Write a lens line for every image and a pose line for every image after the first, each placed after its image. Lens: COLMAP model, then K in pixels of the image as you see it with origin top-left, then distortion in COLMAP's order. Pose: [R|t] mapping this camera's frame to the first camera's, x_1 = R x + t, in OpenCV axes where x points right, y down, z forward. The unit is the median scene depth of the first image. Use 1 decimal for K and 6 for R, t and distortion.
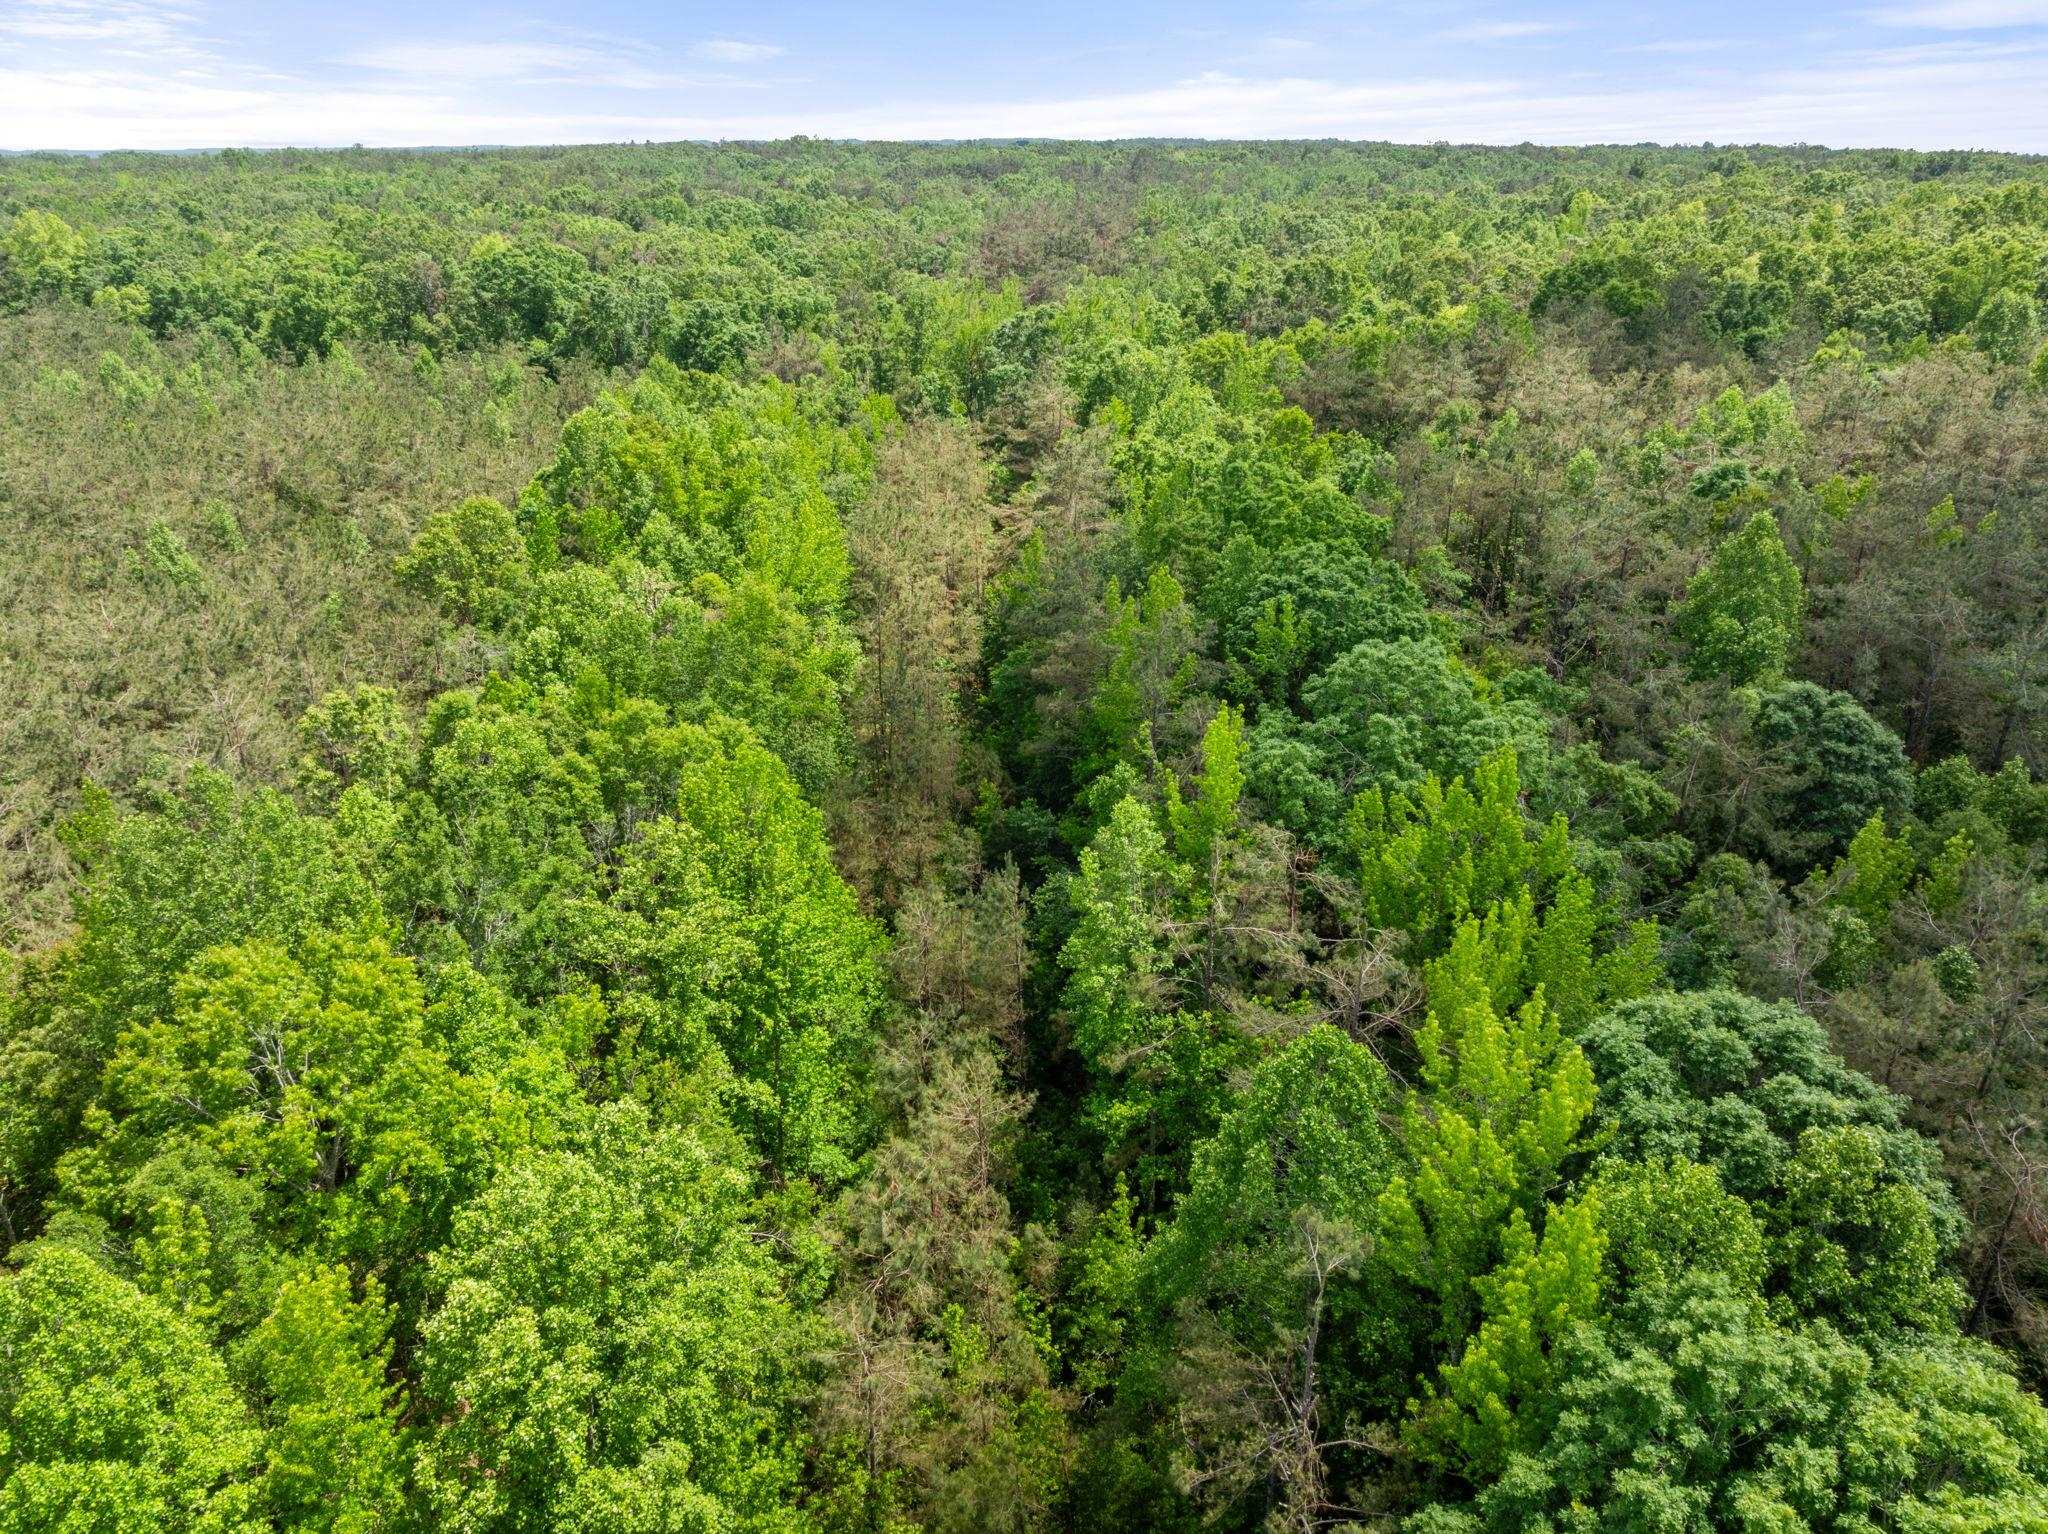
lens RADIAL K [[1487.2, 0, 1024.0], [0, 1487.2, 767.0], [0, 0, 1]] dist [-0.030241, 0.002522]
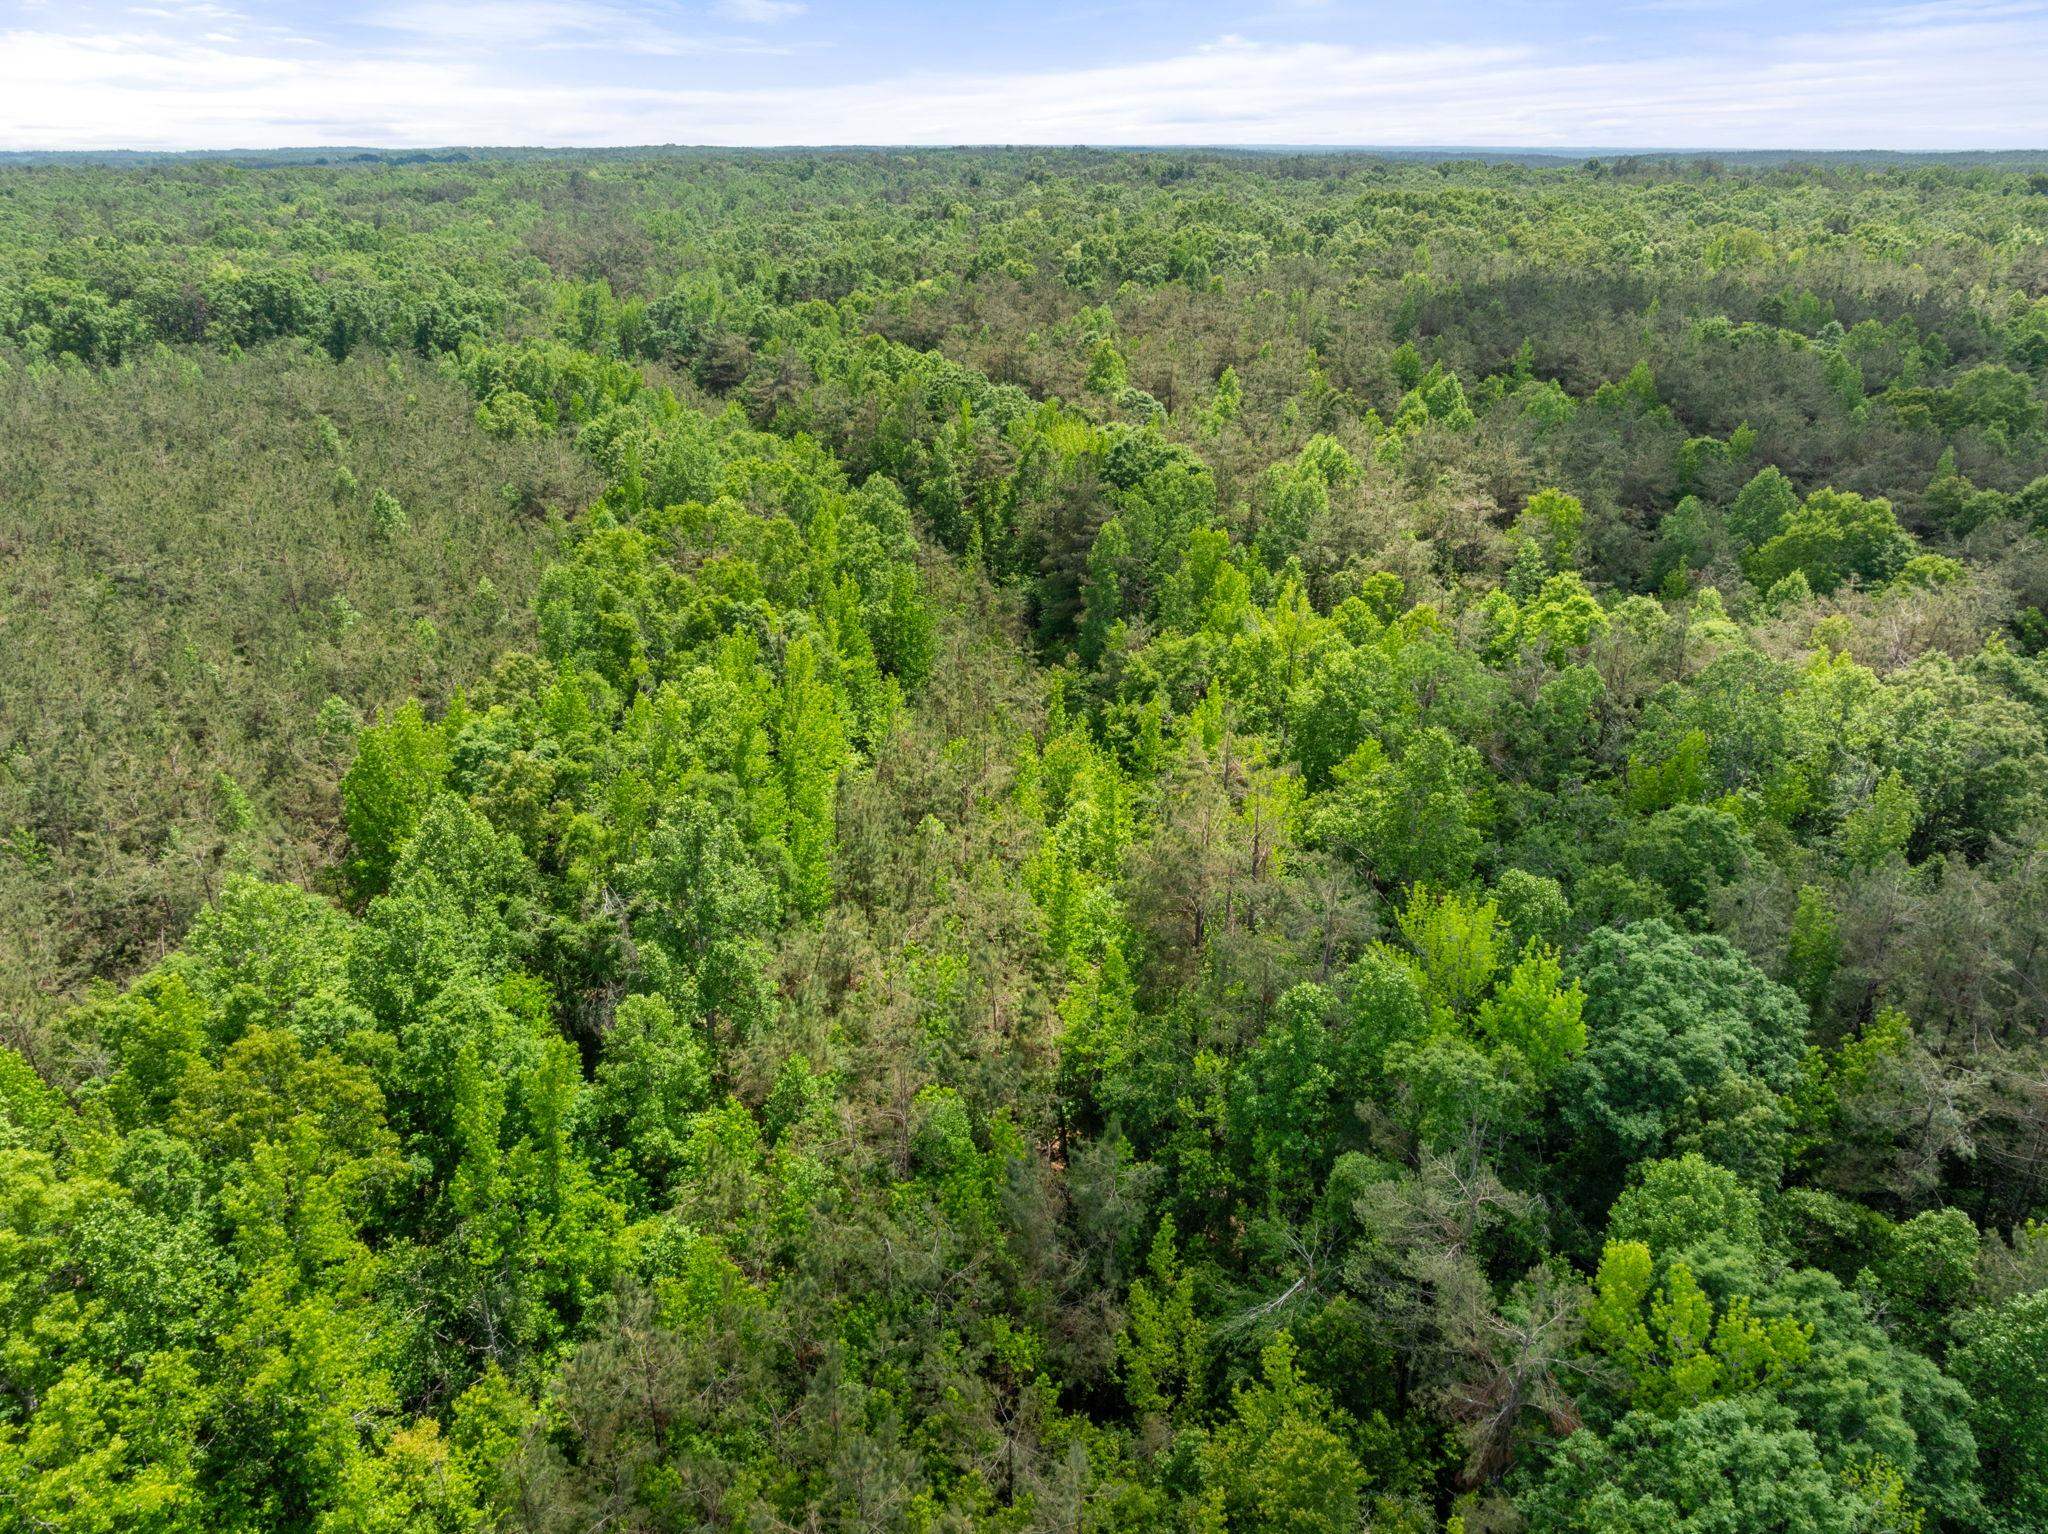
lens RADIAL K [[1487.2, 0, 1024.0], [0, 1487.2, 767.0], [0, 0, 1]] dist [-0.030241, 0.002522]
pose [[0.913023, -0.163675, 0.373631, -0.344832], [0.162659, 0.986080, 0.034486, 0.209995], [-0.374074, 0.029288, 0.926936, -0.634600]]
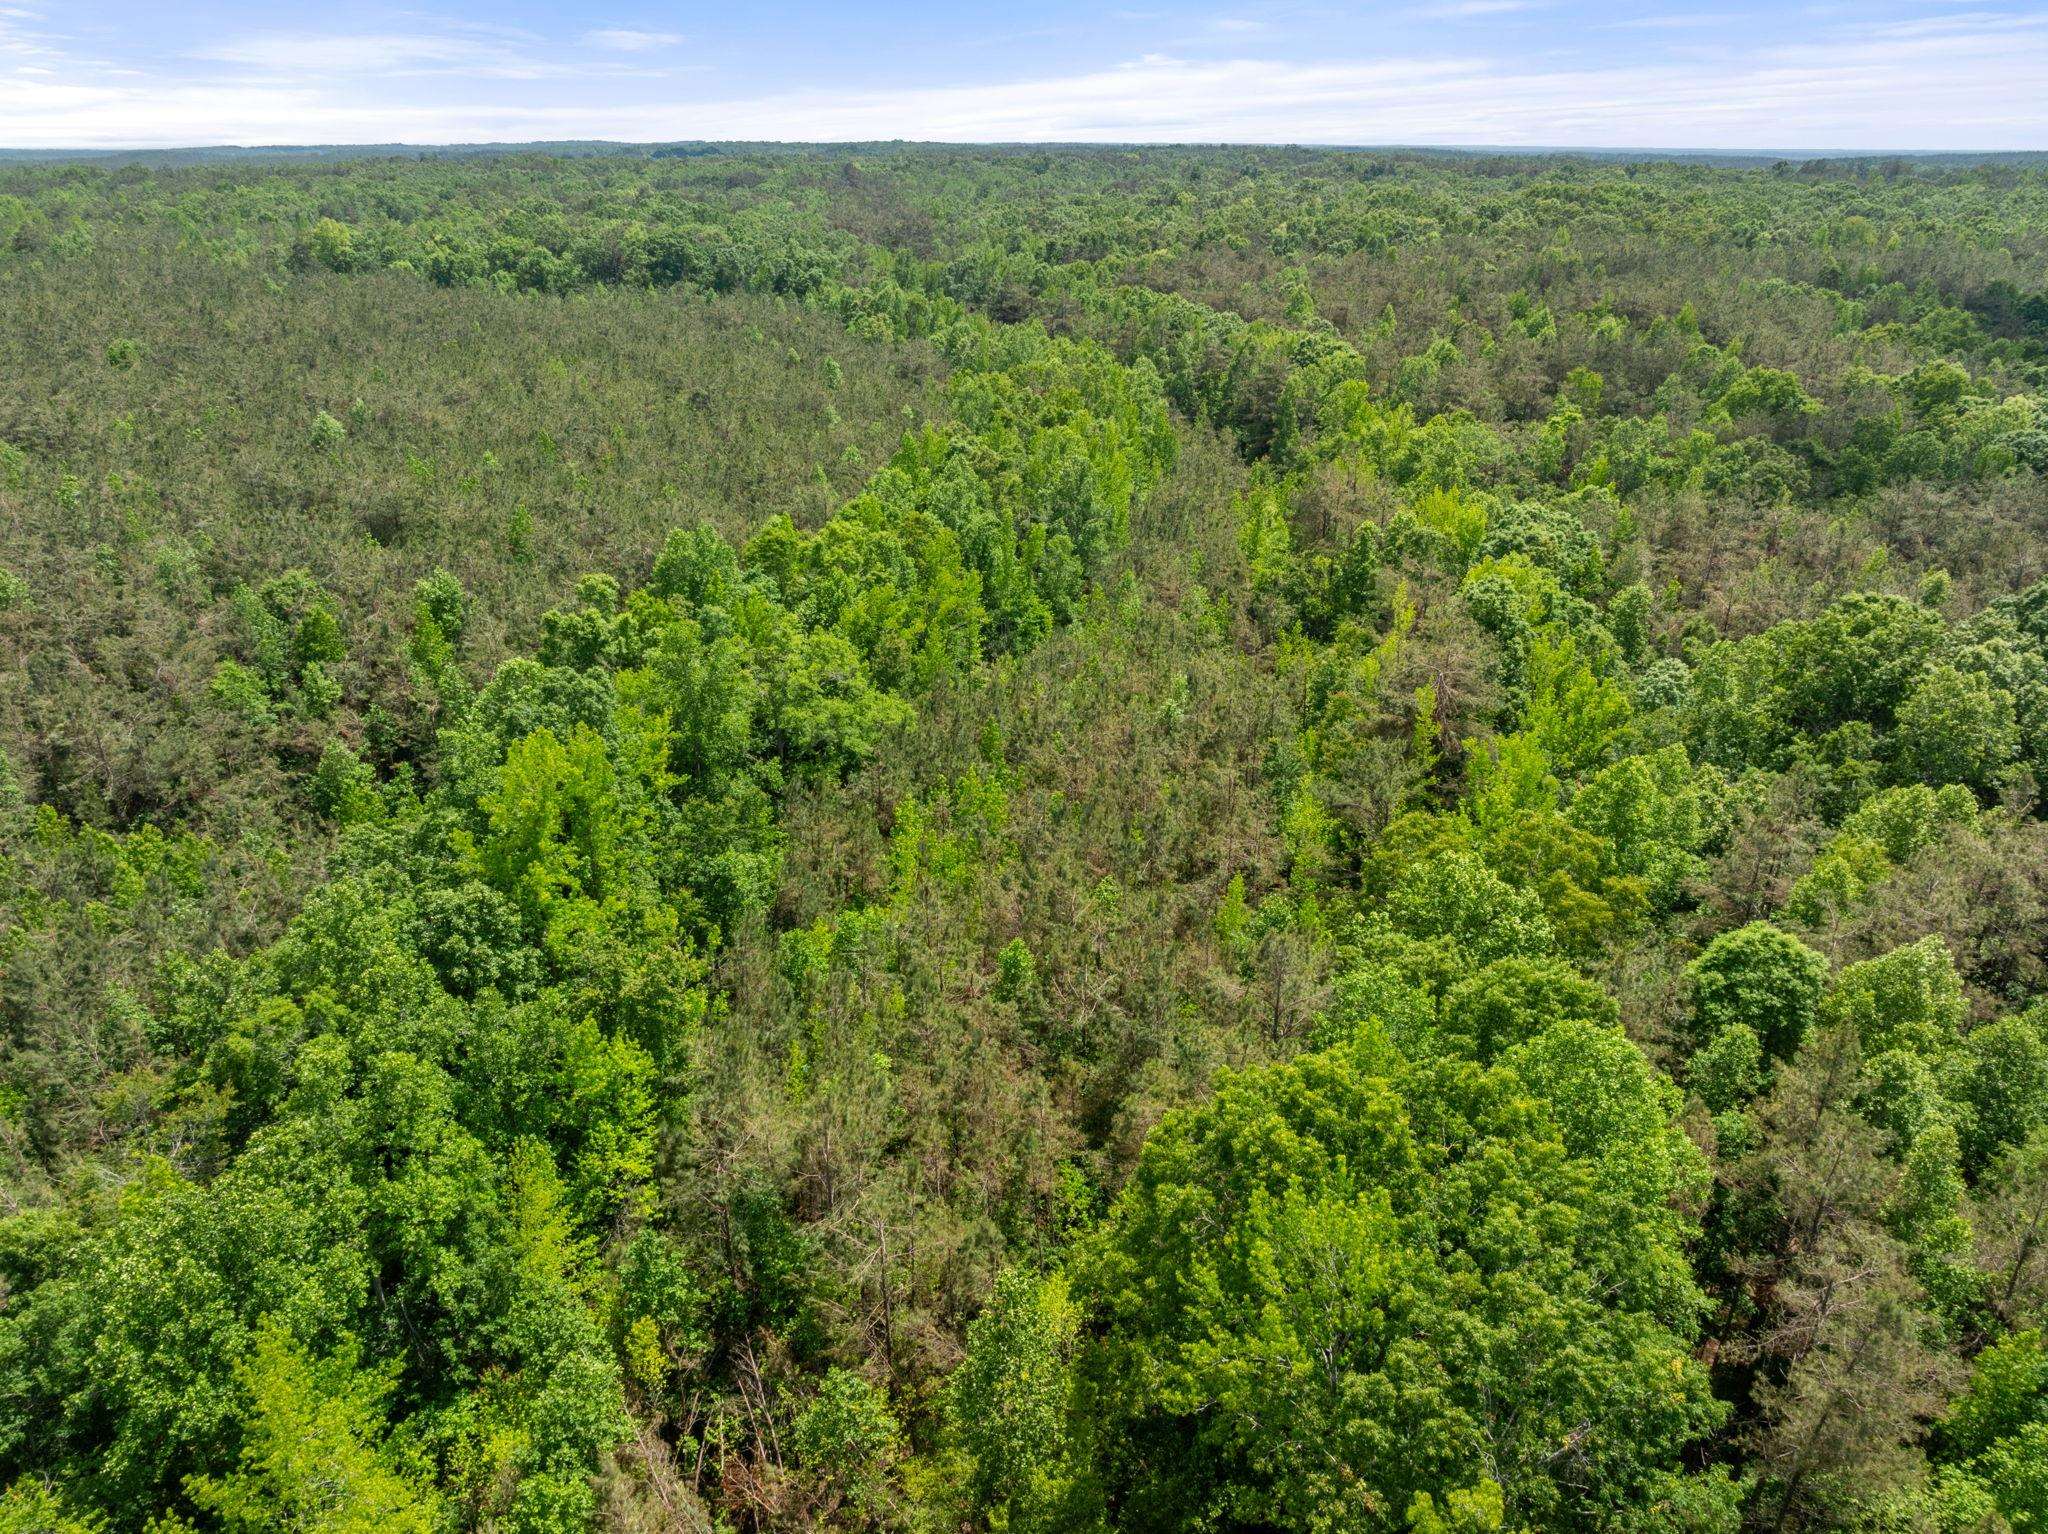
lens RADIAL K [[1487.2, 0, 1024.0], [0, 1487.2, 767.0], [0, 0, 1]] dist [-0.030241, 0.002522]
pose [[0.958564, -0.112637, 0.261665, -0.566468], [0.111443, 0.993581, 0.019448, 0.387378], [-0.262176, 0.010519, 0.964963, -1.062408]]
